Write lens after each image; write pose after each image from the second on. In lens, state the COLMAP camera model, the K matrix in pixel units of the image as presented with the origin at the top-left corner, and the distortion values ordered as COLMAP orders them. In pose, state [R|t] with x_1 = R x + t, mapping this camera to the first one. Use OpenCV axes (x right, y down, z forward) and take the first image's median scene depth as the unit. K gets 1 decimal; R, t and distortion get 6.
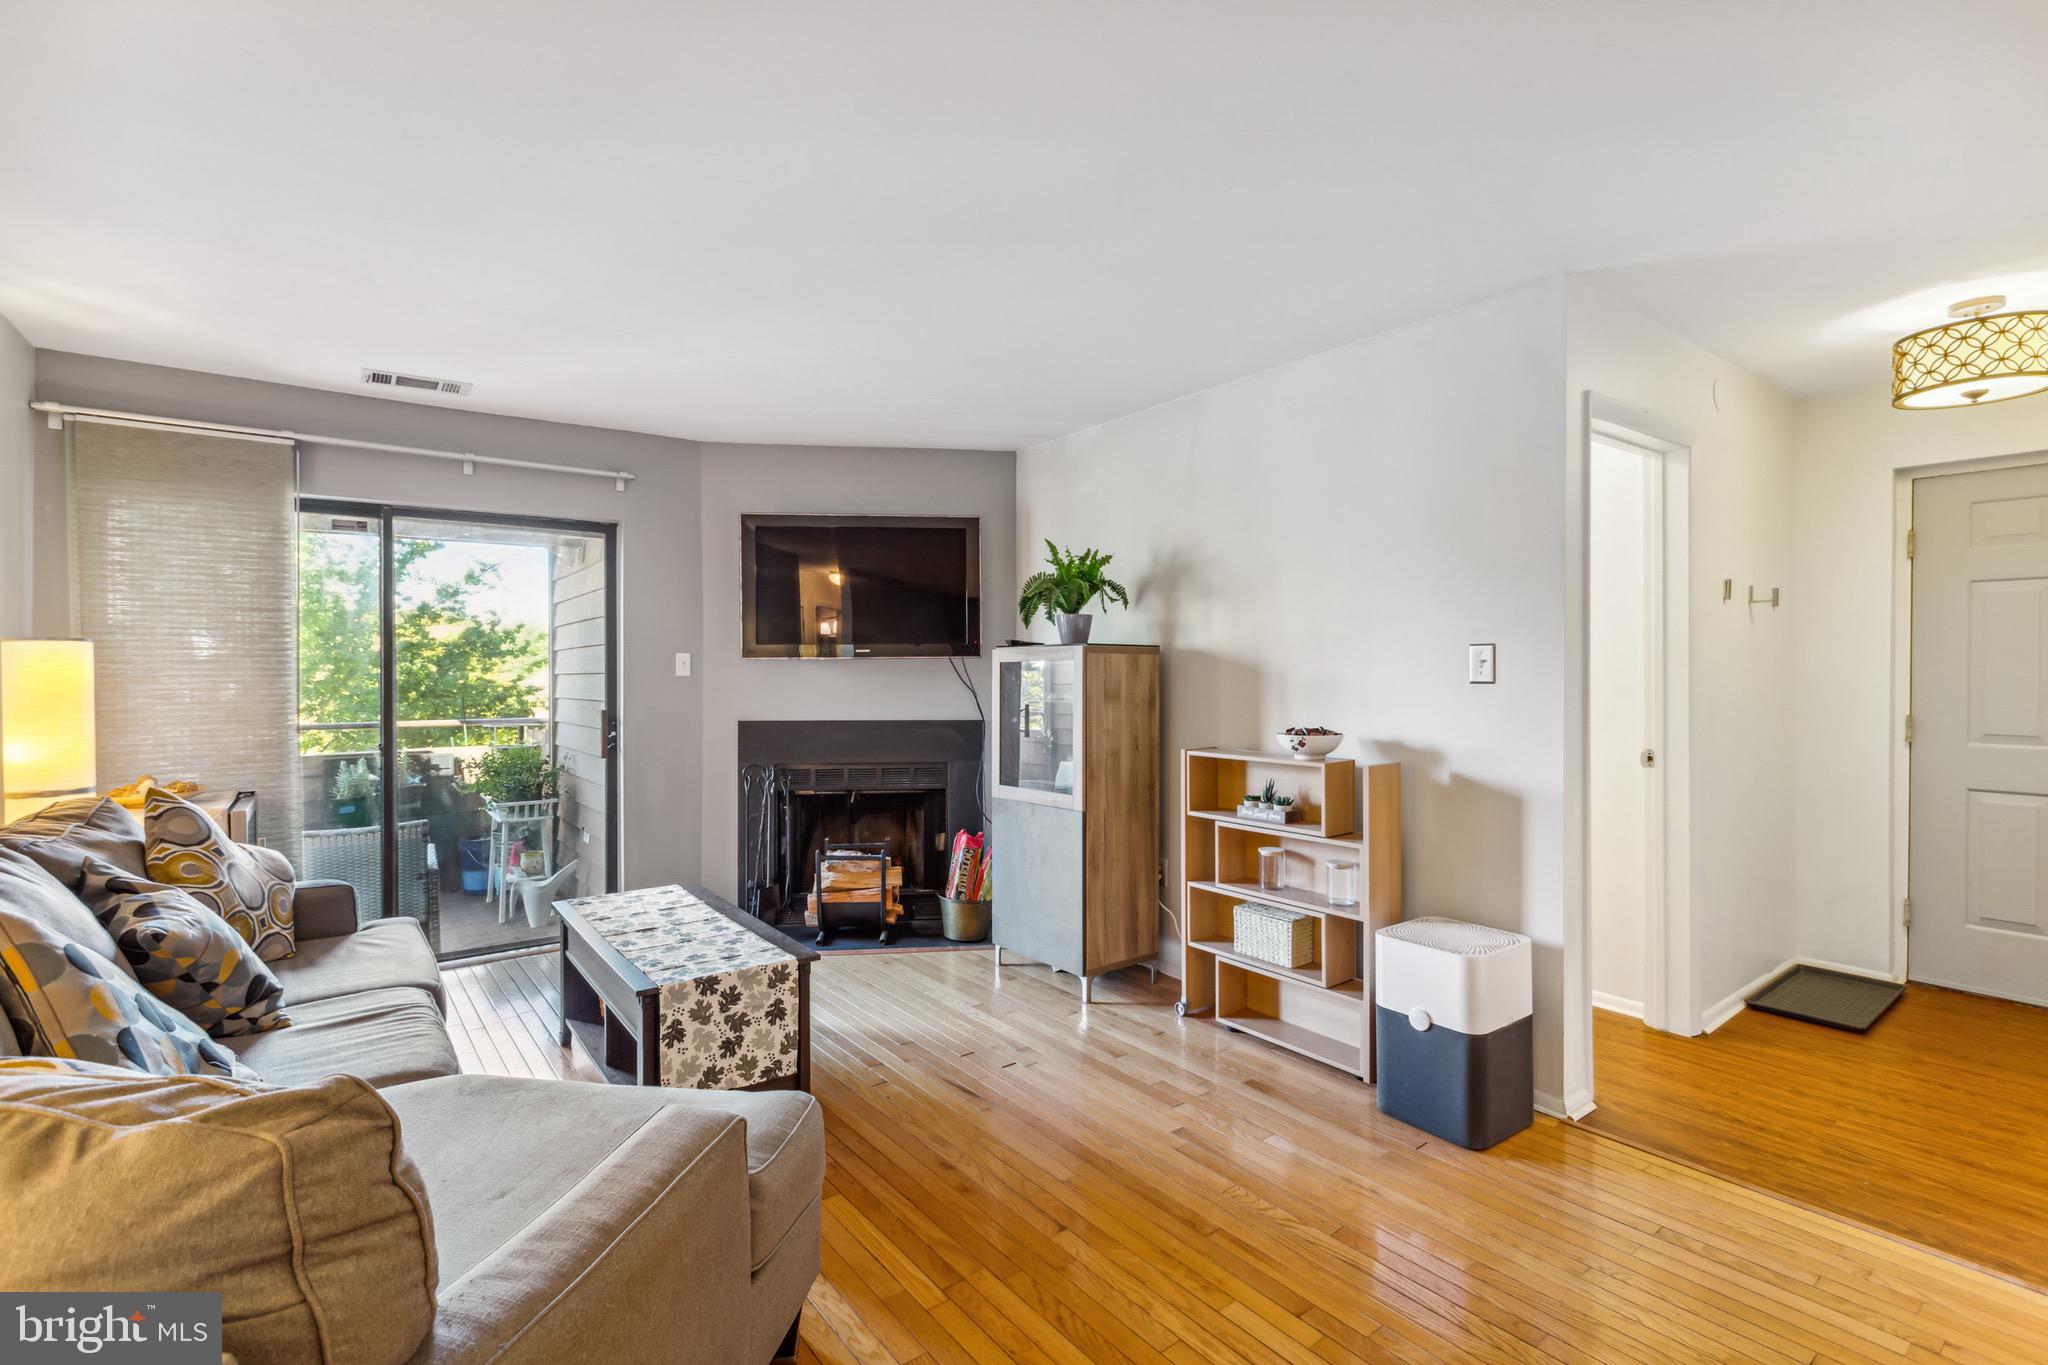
lens RADIAL K [[954.0, 0, 1056.5], [0, 954.0, 684.5], [0, 0, 1]] dist [0.003976, -0.001558]
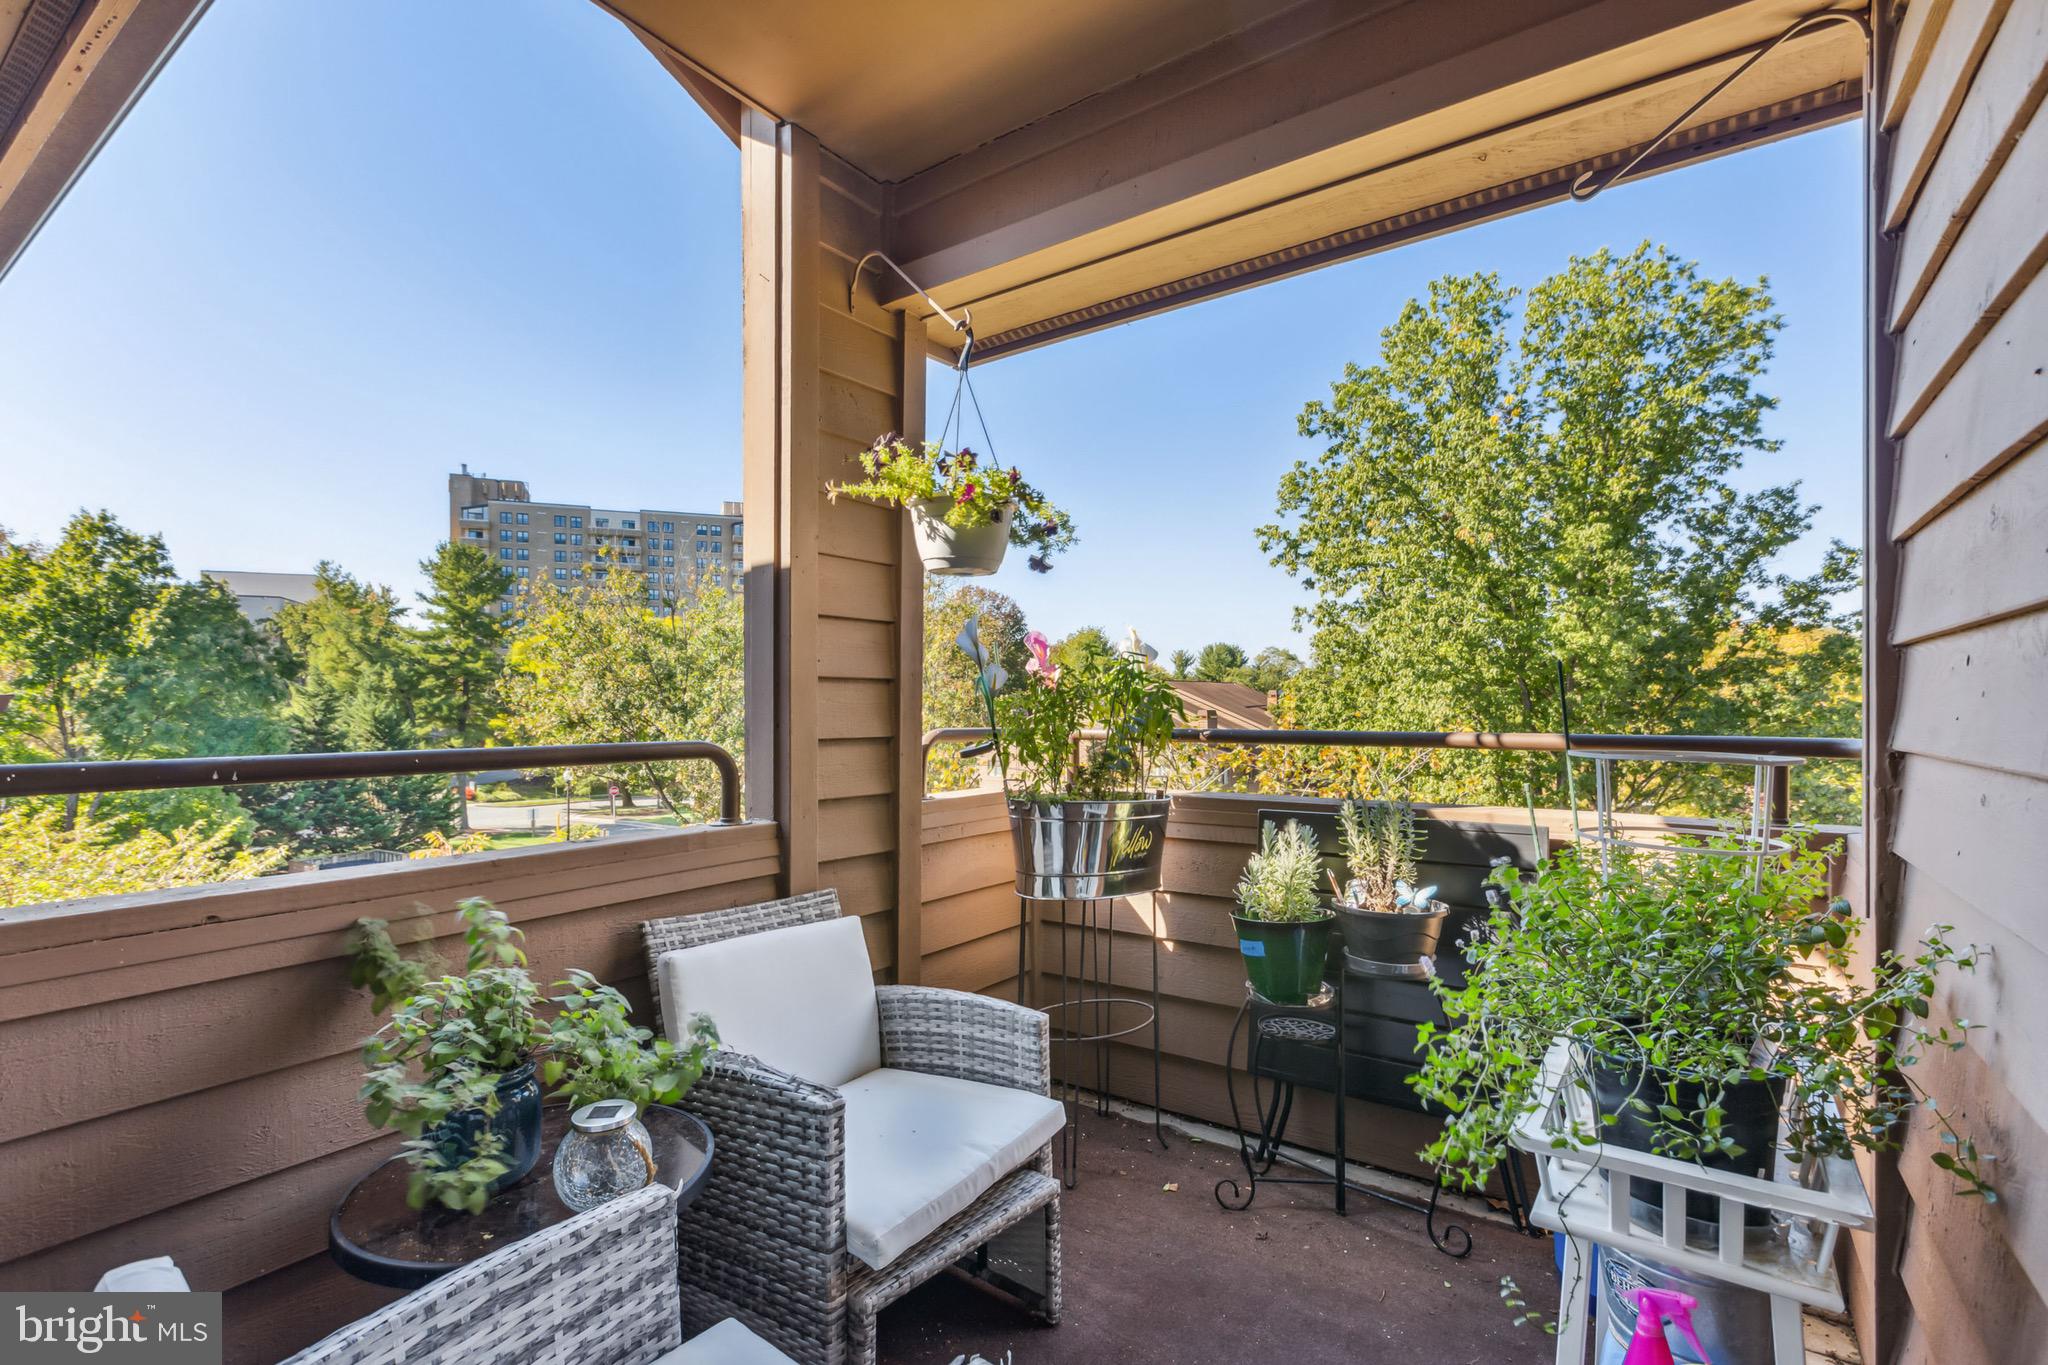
lens RADIAL K [[954.0, 0, 1017.7], [0, 954.0, 699.3], [0, 0, 1]] dist [0.003976, -0.001558]
pose [[0.296703, -0.002185, -0.954967, -0.078155], [-0.014389, 0.999874, -0.006758, 0.006660], [0.954861, 0.015746, 0.296634, 0.154783]]
